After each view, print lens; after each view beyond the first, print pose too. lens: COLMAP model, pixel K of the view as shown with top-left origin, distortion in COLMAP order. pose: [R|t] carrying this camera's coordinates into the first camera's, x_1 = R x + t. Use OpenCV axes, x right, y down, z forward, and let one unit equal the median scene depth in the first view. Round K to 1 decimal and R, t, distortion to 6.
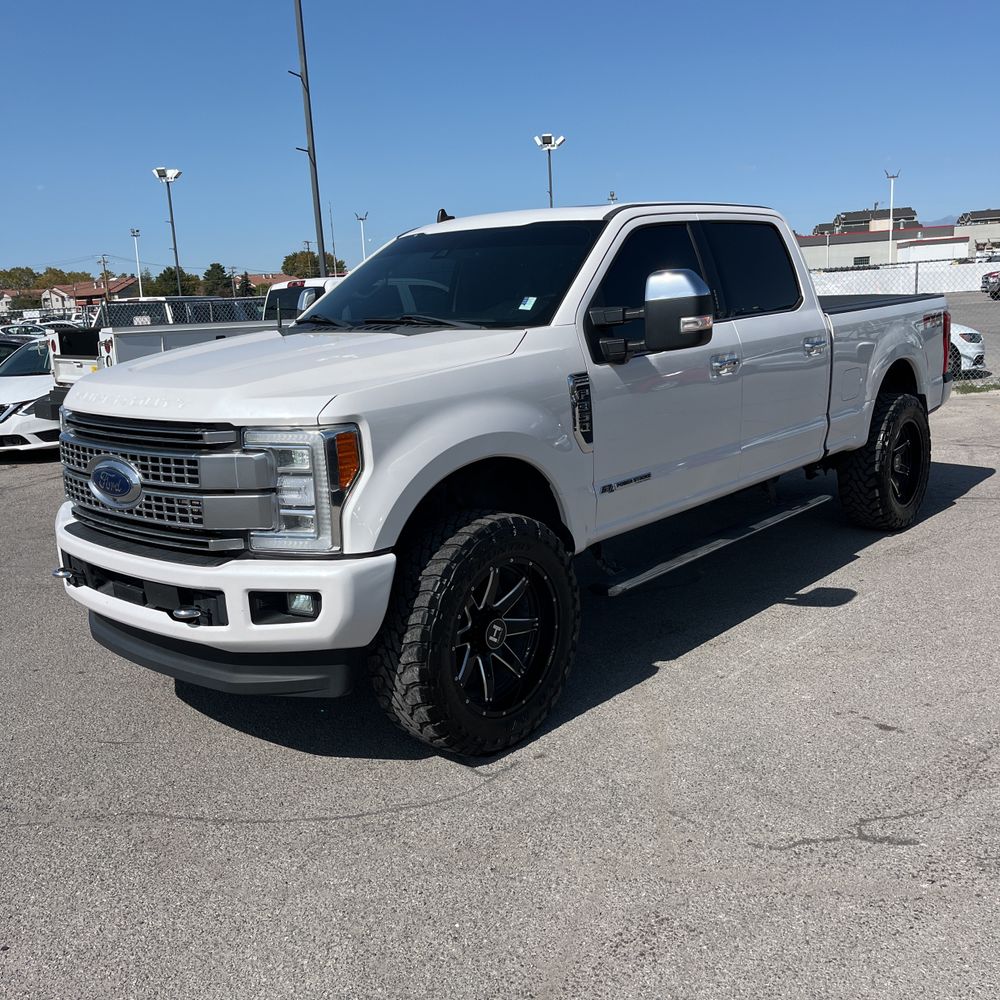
lens RADIAL K [[1032.4, 0, 452.5], [0, 1032.4, 502.6], [0, 0, 1]] dist [0.080694, -0.172415]
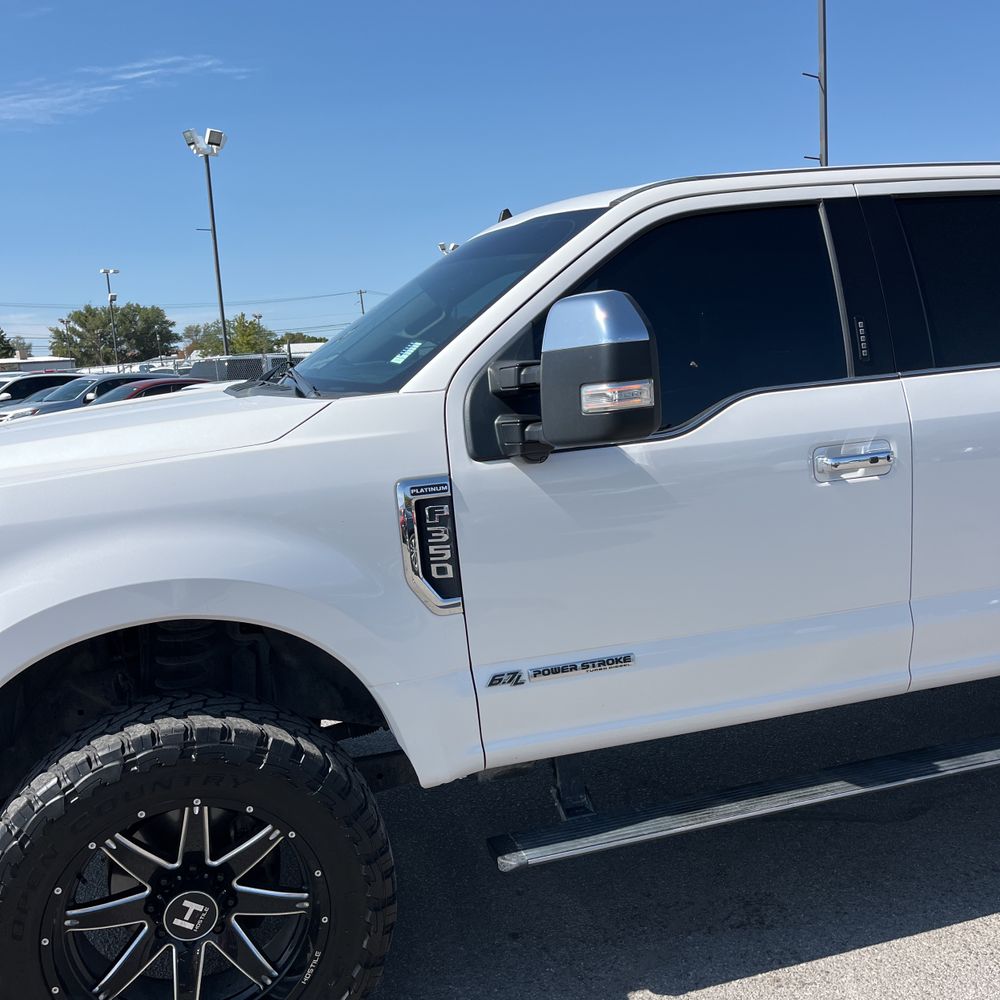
lens RADIAL K [[1032.4, 0, 452.5], [0, 1032.4, 502.6], [0, 0, 1]] dist [0.080694, -0.172415]
pose [[0.858192, 0.072716, -0.508152, 0.412389], [-0.083842, 0.996479, 0.000998, -0.109634], [0.506435, 0.041748, 0.861267, 0.501448]]
